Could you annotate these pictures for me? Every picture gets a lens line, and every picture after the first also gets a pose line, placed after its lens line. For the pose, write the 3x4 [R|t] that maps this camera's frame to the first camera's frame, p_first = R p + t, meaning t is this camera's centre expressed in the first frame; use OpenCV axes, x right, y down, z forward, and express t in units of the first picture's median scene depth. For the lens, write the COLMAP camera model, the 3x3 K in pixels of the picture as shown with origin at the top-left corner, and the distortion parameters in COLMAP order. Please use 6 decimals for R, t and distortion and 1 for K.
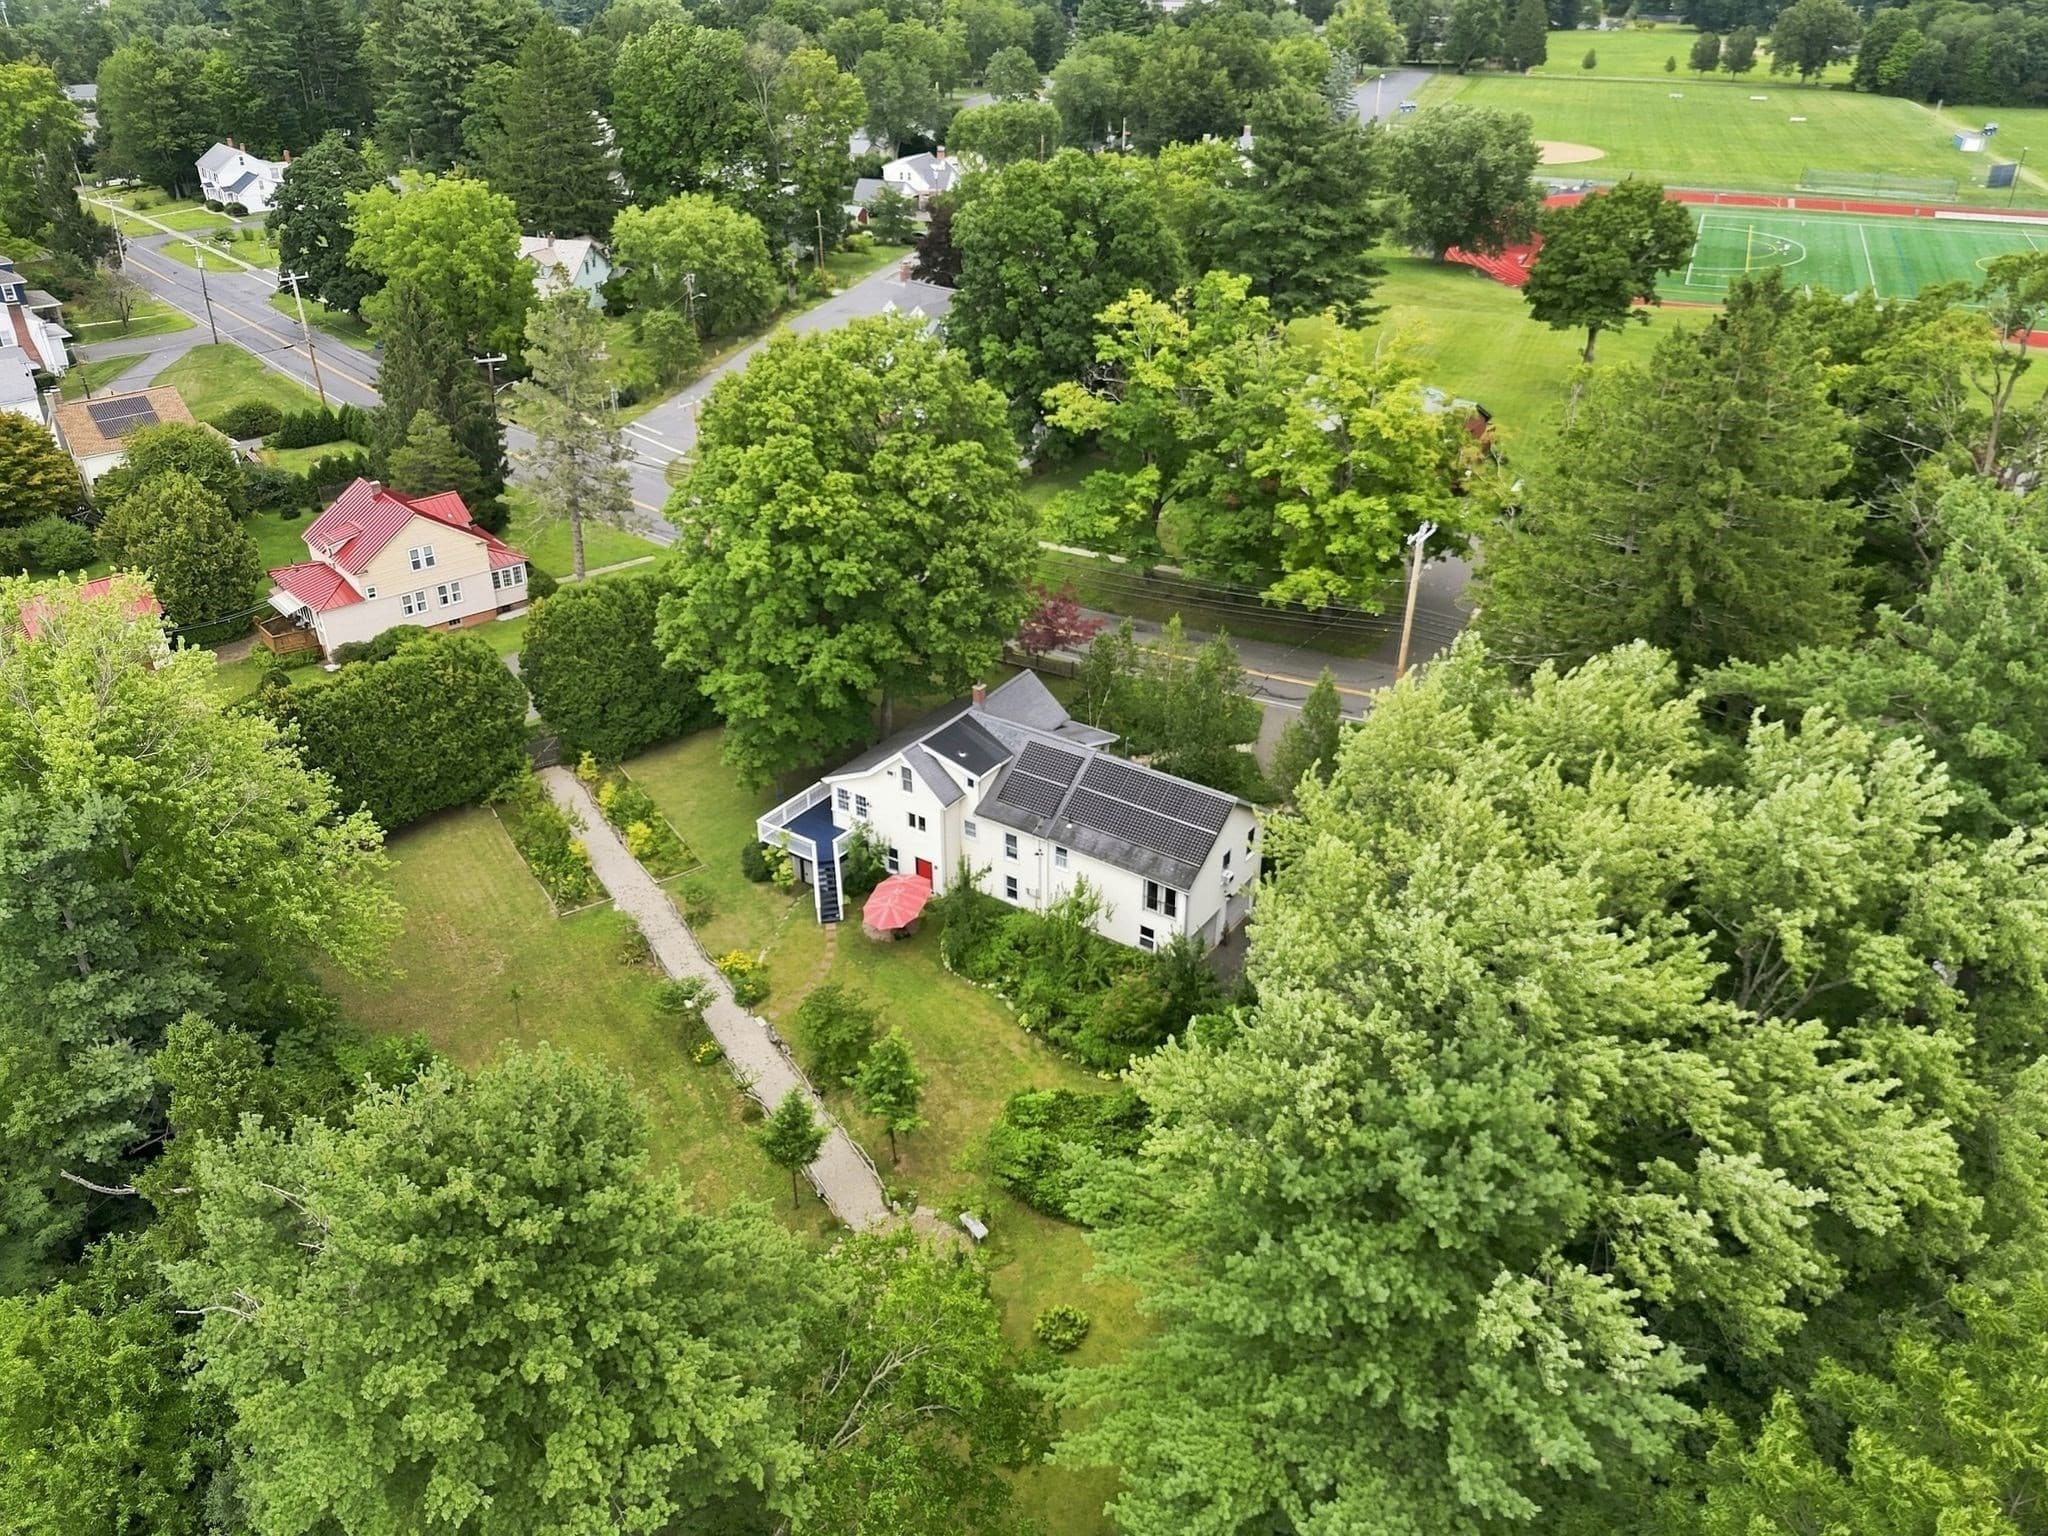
lens RADIAL K [[1460.8, 0, 1024.0], [0, 1460.8, 768.0], [0, 0, 1]] dist [0.053612, -0.047459]
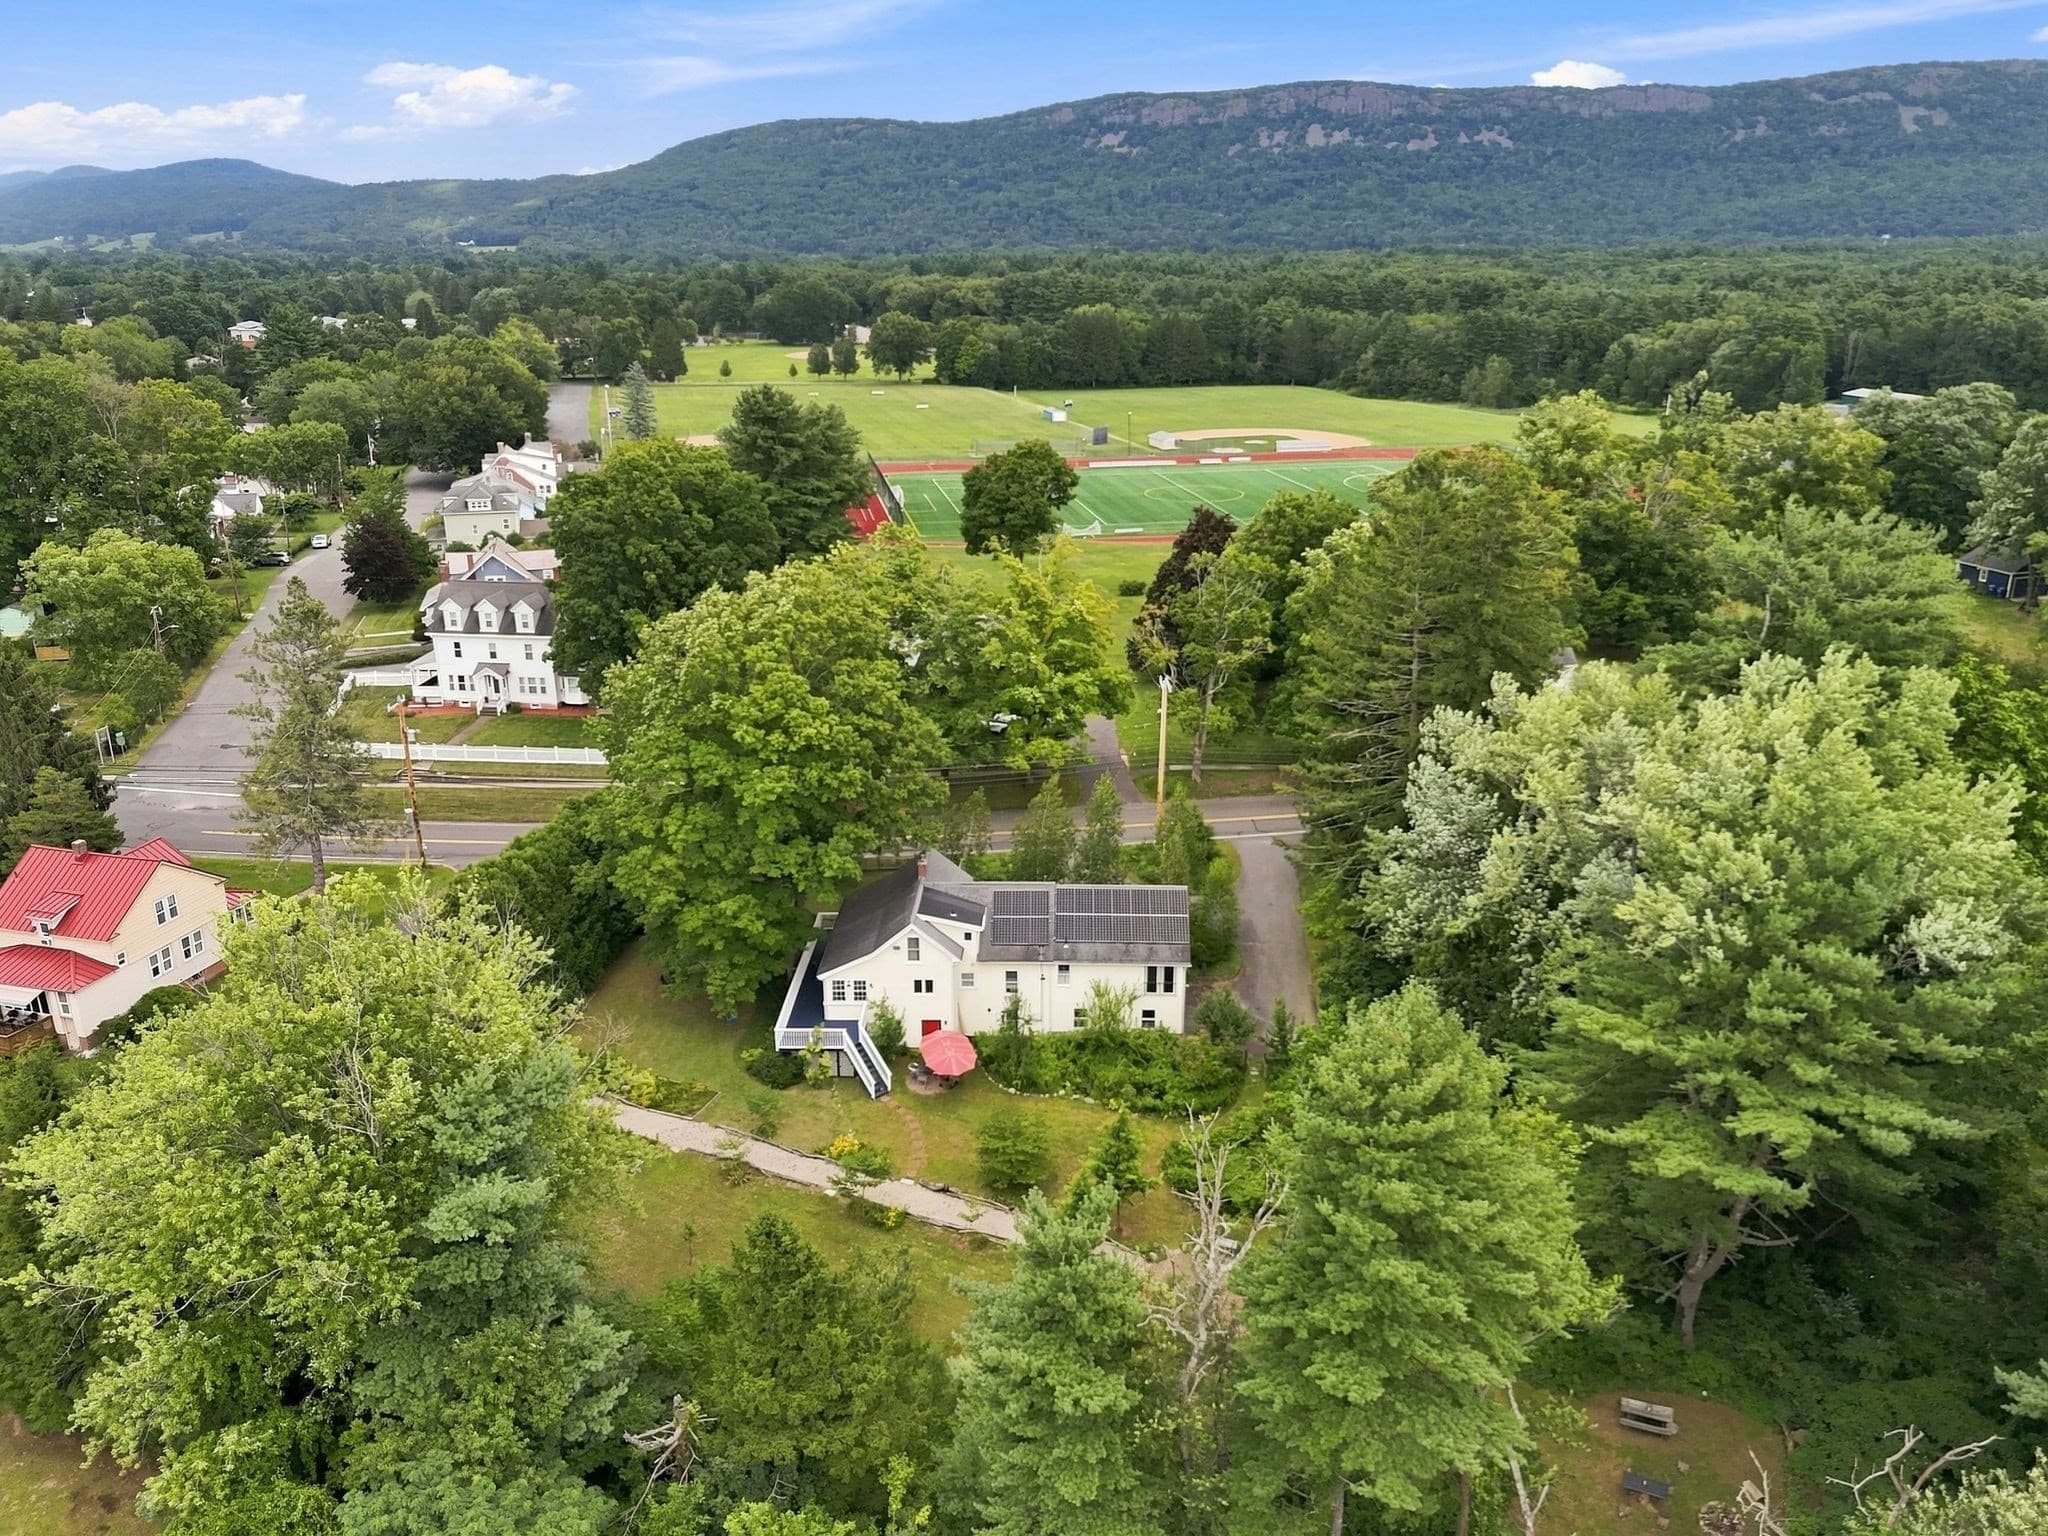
lens RADIAL K [[1460.8, 0, 1024.0], [0, 1460.8, 768.0], [0, 0, 1]] dist [0.053612, -0.047459]
pose [[0.846212, -0.183618, 0.500209, -0.275352], [0.272836, 0.955664, -0.110754, 0.011366], [-0.457695, 0.230197, 0.858792, -0.019754]]
